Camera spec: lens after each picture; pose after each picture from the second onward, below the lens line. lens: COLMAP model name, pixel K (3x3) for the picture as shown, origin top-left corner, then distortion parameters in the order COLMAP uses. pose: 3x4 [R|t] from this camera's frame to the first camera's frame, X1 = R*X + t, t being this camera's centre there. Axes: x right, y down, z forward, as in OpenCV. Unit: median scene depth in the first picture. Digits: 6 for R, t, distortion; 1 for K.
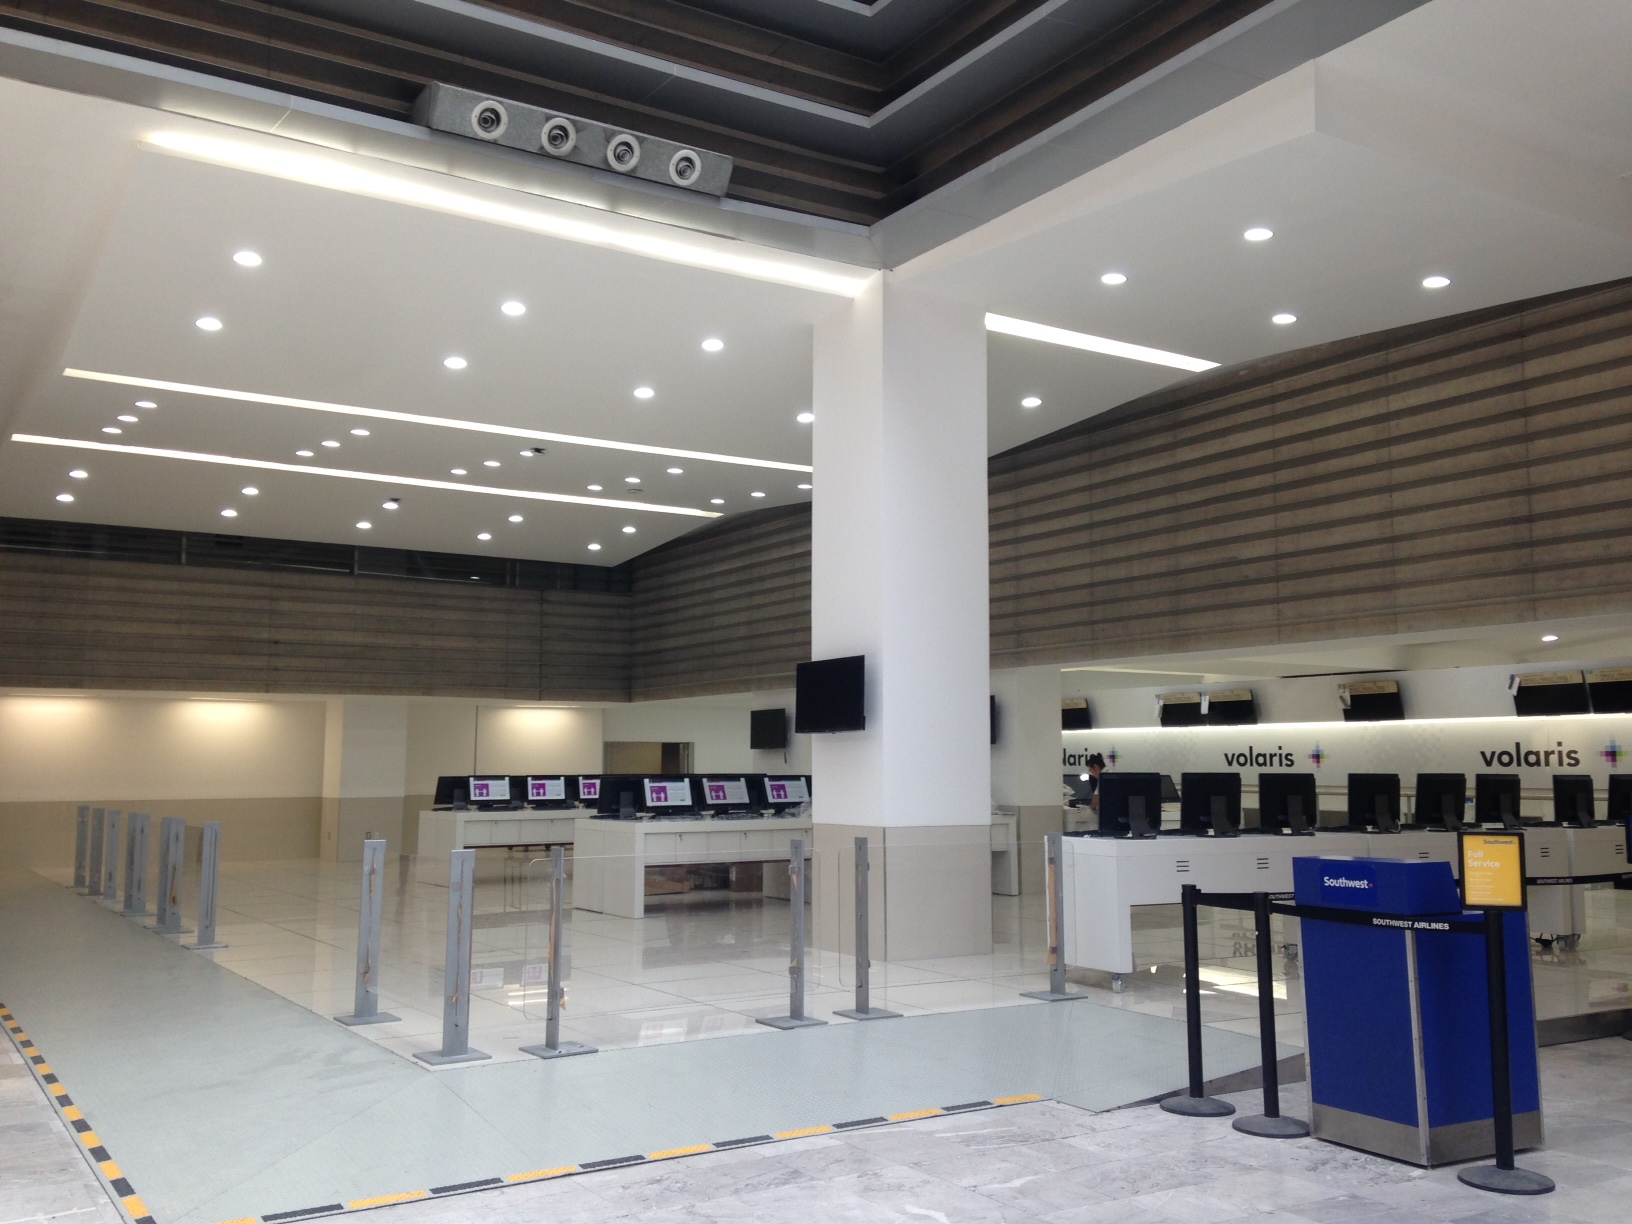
lens RADIAL K [[1491.2, 0, 828.0], [0, 1491.2, 599.9], [0, 0, 1]] dist [0.195257, -0.321713]
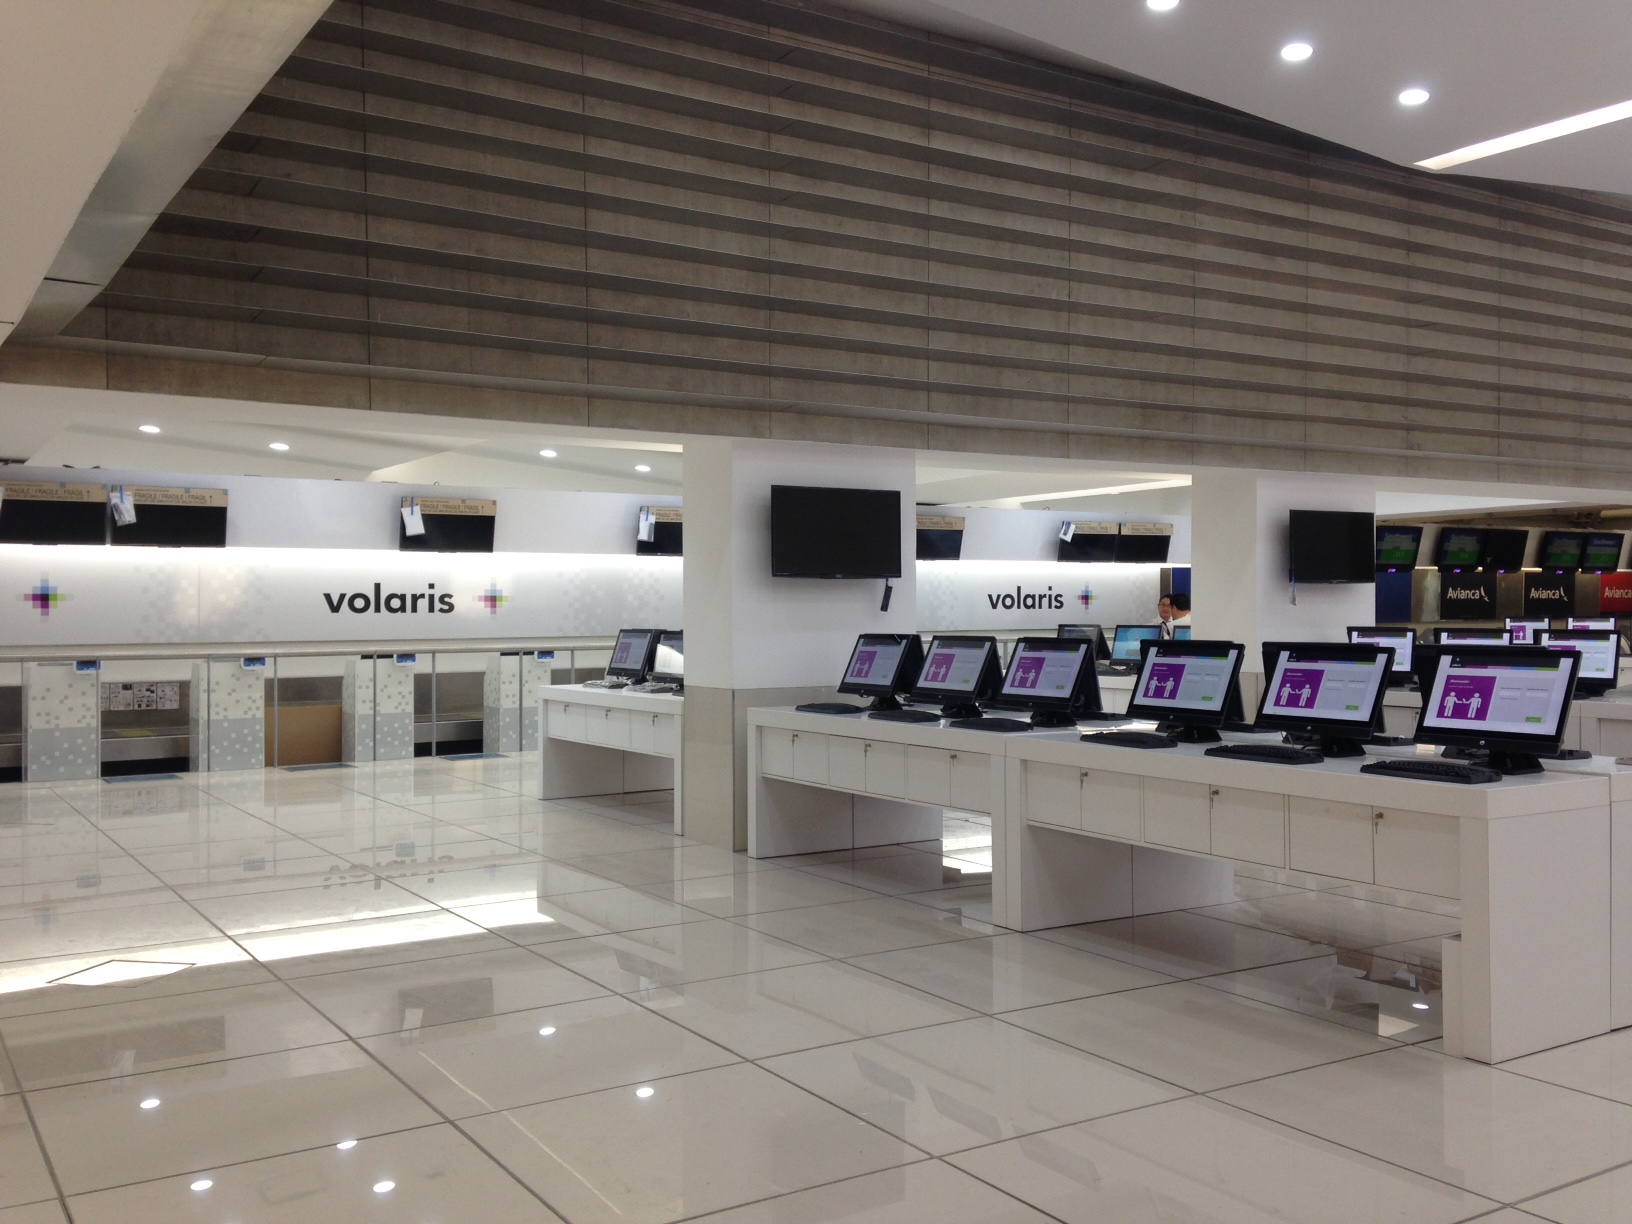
lens RADIAL K [[1505.9, 0, 793.8], [0, 1505.9, 619.1], [0, 0, 1]] dist [0.199863, -0.332715]
pose [[-0.000099, -0.002707, 0.999996, -0.479158], [-0.107977, 0.994150, 0.002681, 0.111626], [-0.994153, -0.107976, -0.000391, 1.009881]]
